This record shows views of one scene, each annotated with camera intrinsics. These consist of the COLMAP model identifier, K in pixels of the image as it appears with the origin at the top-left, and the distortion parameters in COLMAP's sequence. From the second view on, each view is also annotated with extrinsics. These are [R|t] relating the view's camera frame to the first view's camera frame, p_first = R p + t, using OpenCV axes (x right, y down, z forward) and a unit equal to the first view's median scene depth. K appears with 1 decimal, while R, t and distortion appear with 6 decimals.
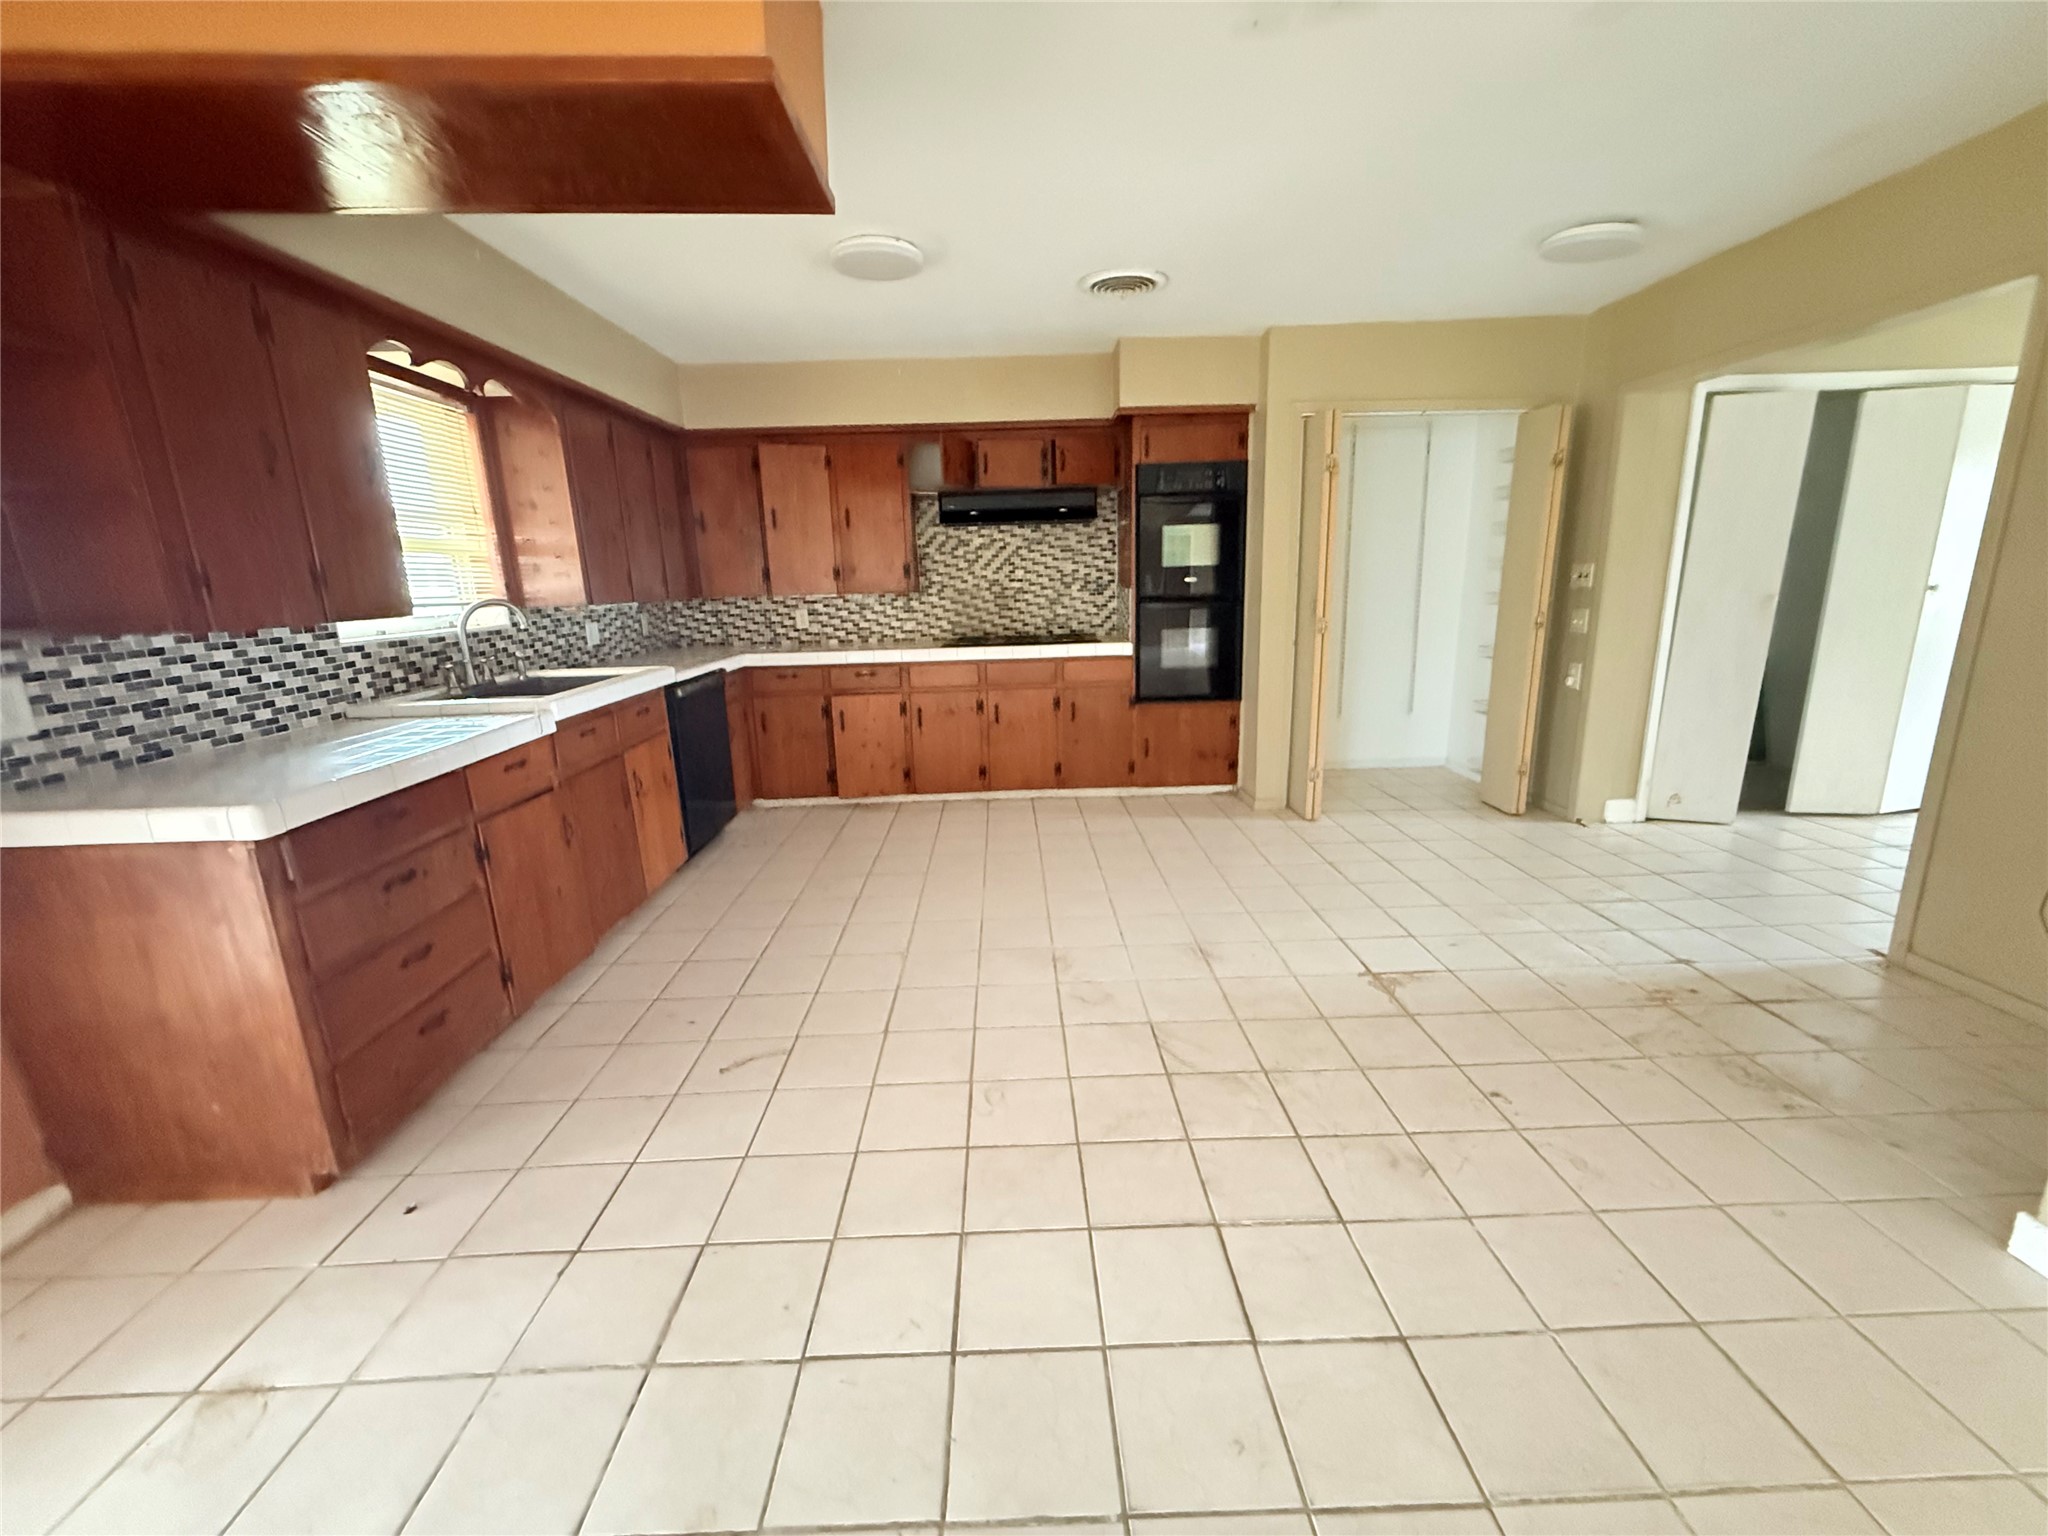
lens RADIAL K [[815.2, 0, 1024.0], [0, 815.2, 768.0], [0, 0, 1]] dist [0.000574, -0.000282]
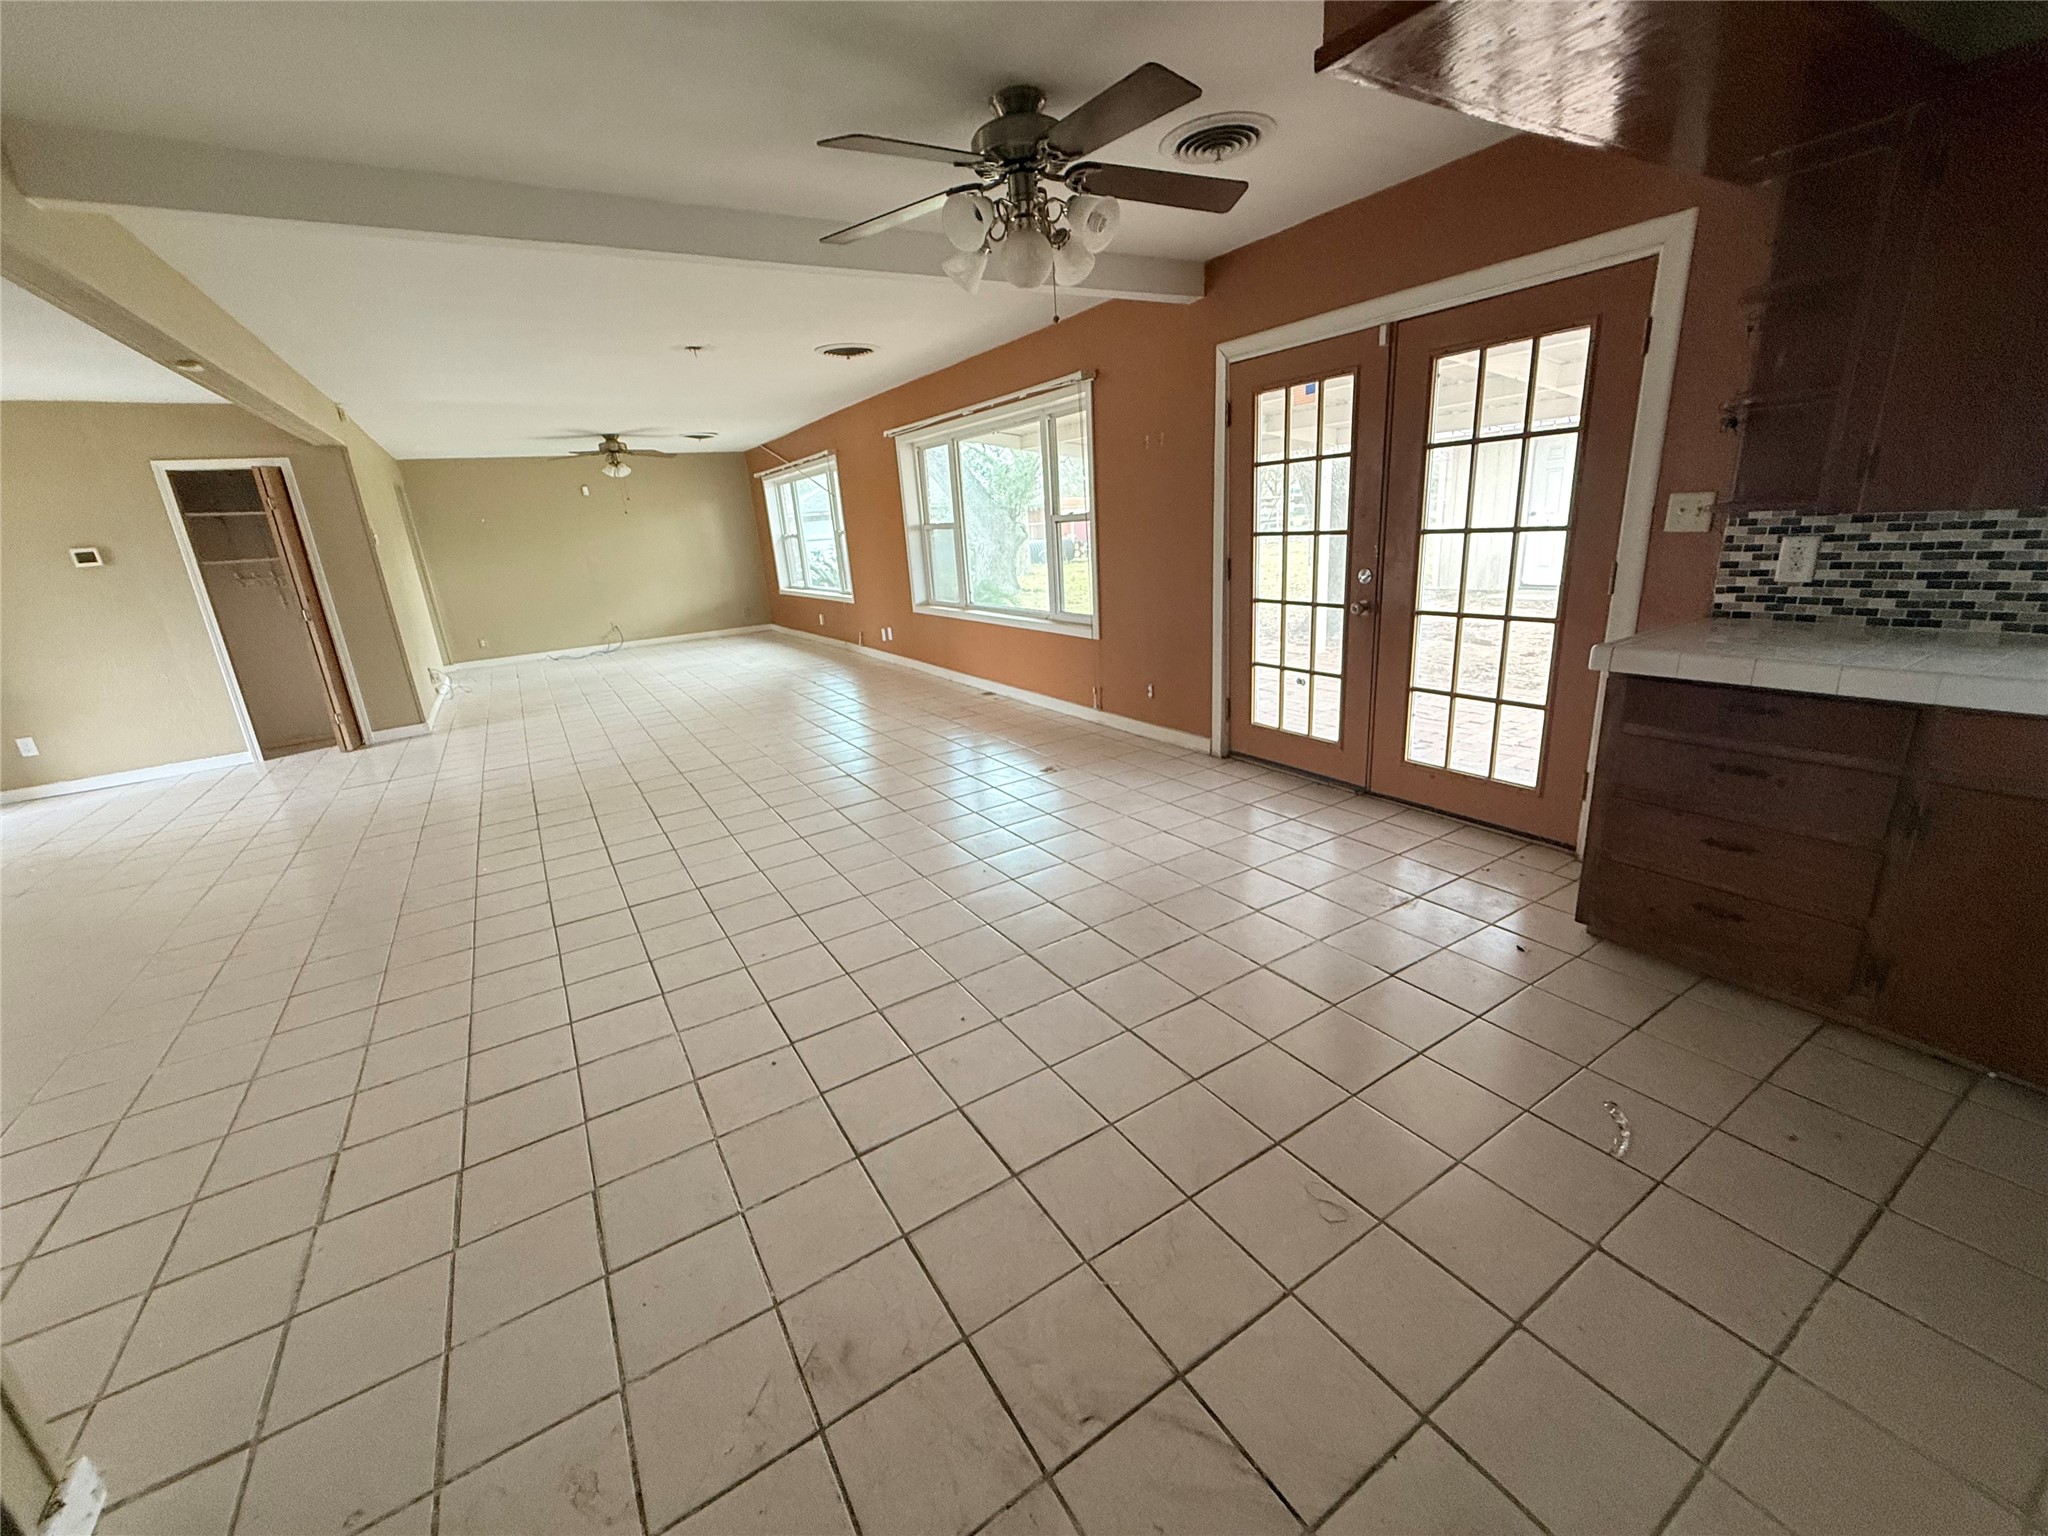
lens RADIAL K [[815.2, 0, 1024.0], [0, 815.2, 768.0], [0, 0, 1]] dist [0.000574, -0.000282]
pose [[-0.852972, 0.234638, -0.466245, 0.380865], [-0.030559, 0.869281, 0.493372, -0.268575], [0.521062, 0.435081, -0.734302, 0.985212]]
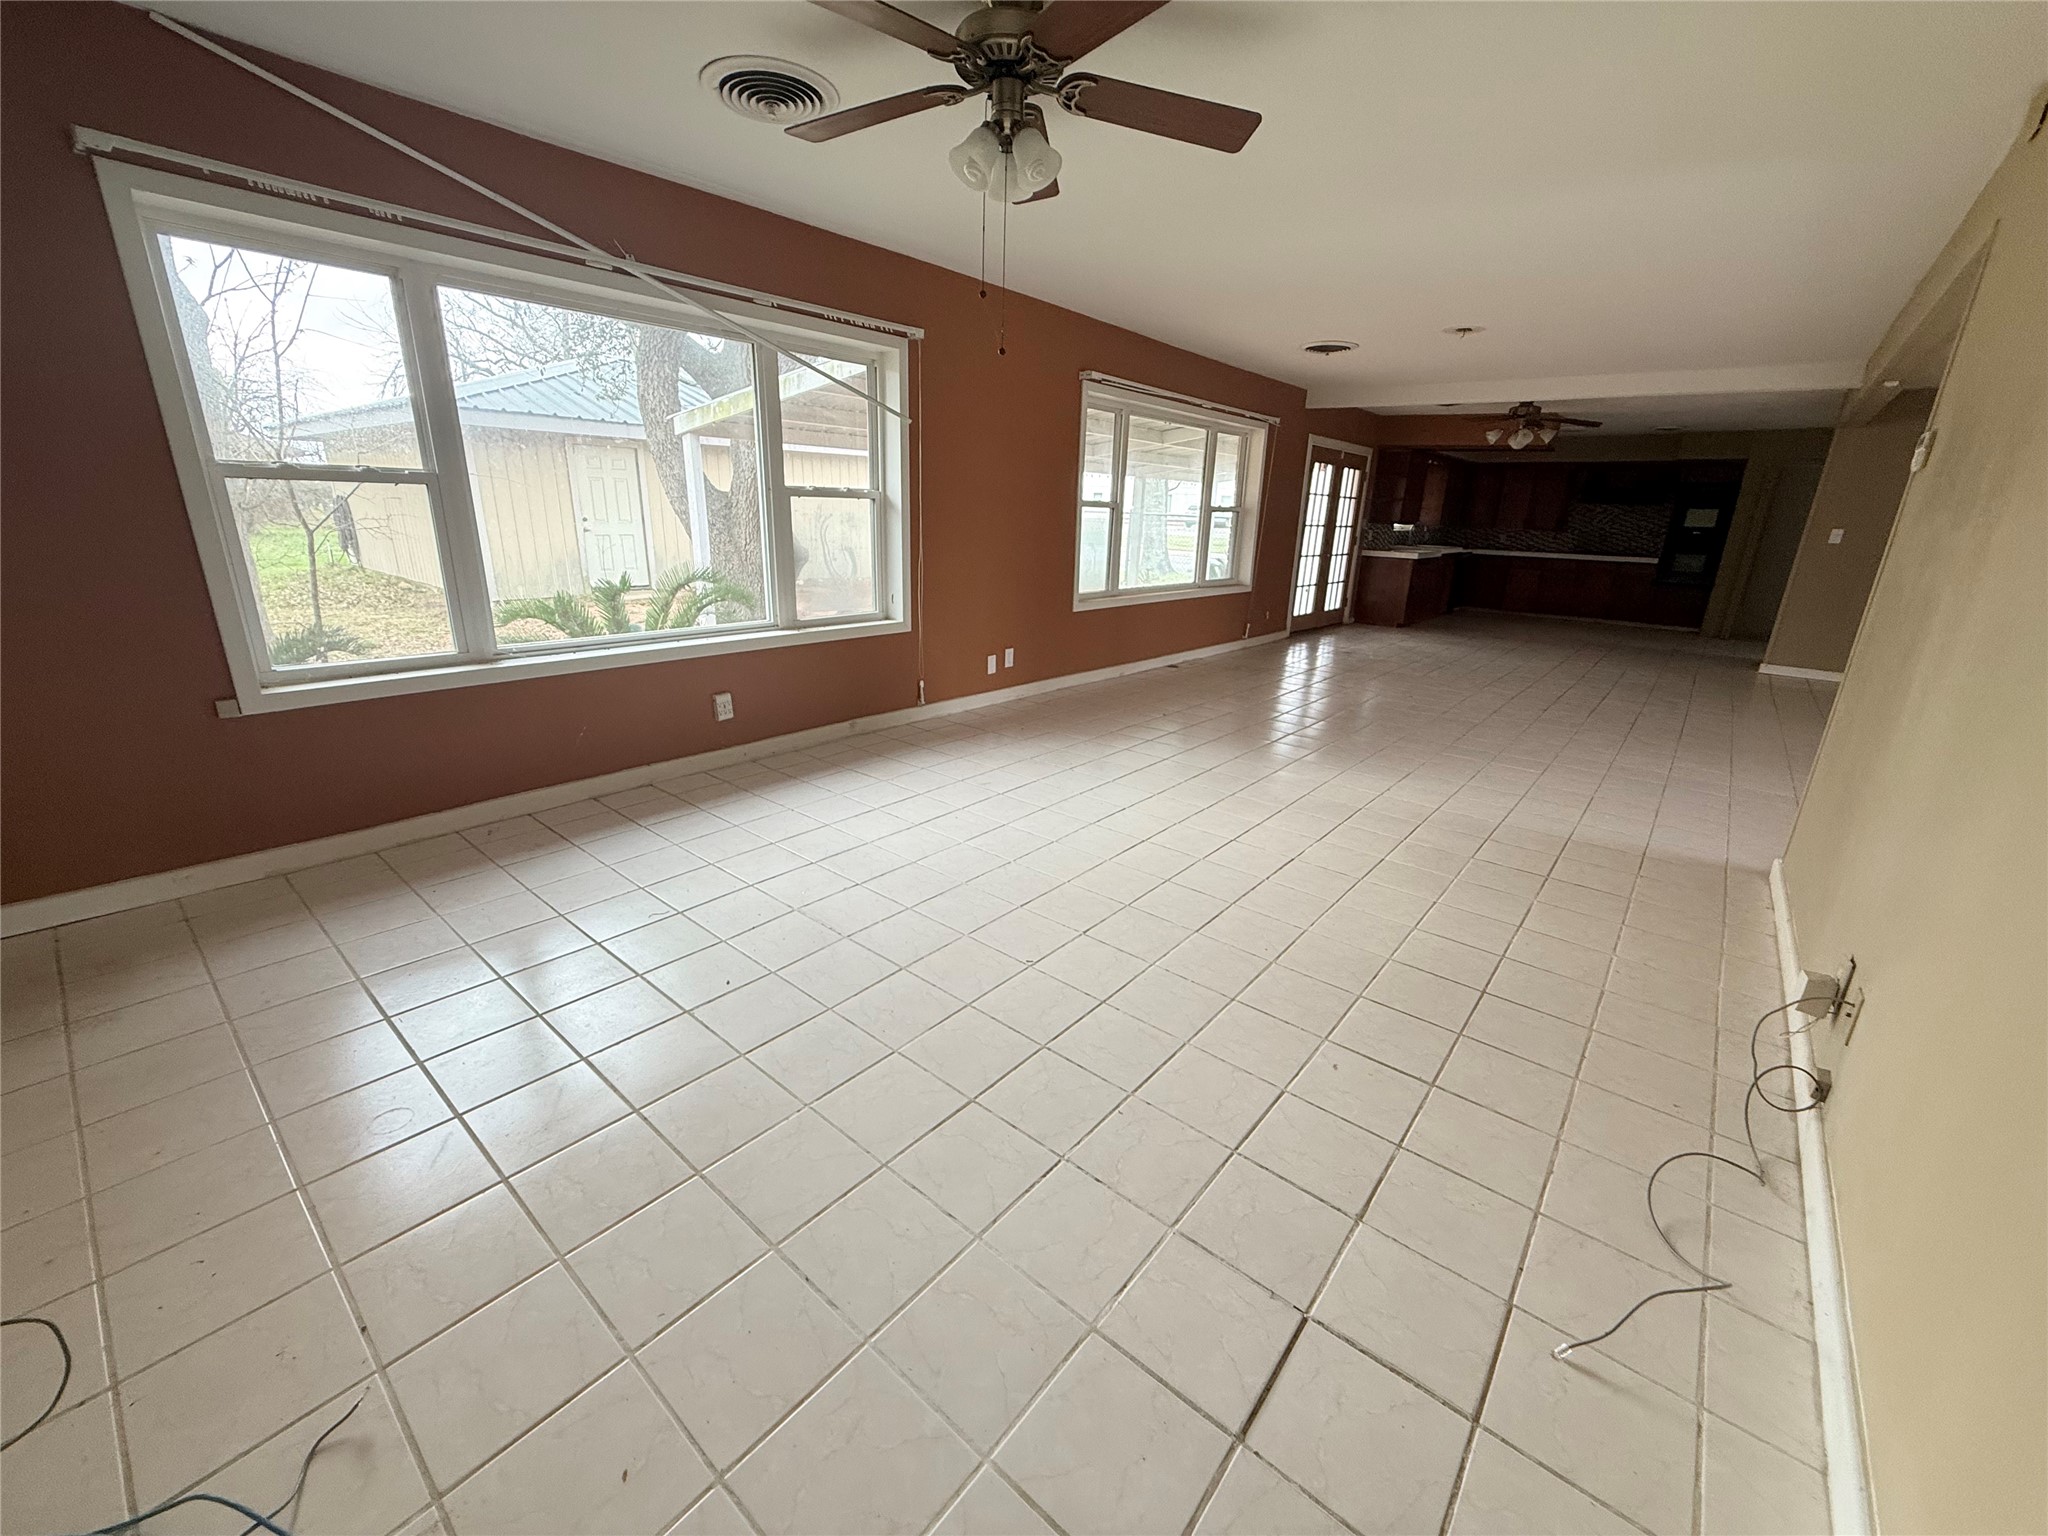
lens RADIAL K [[820.4, 0, 1024.0], [0, 820.4, 768.0], [0, 0, 1]] dist [0.000768, -0.000014]
pose [[0.748181, 0.253828, -0.613022, 0.636156], [-0.208452, 0.967072, 0.146015, 0.816031], [0.629899, 0.018540, 0.776456, -3.471171]]
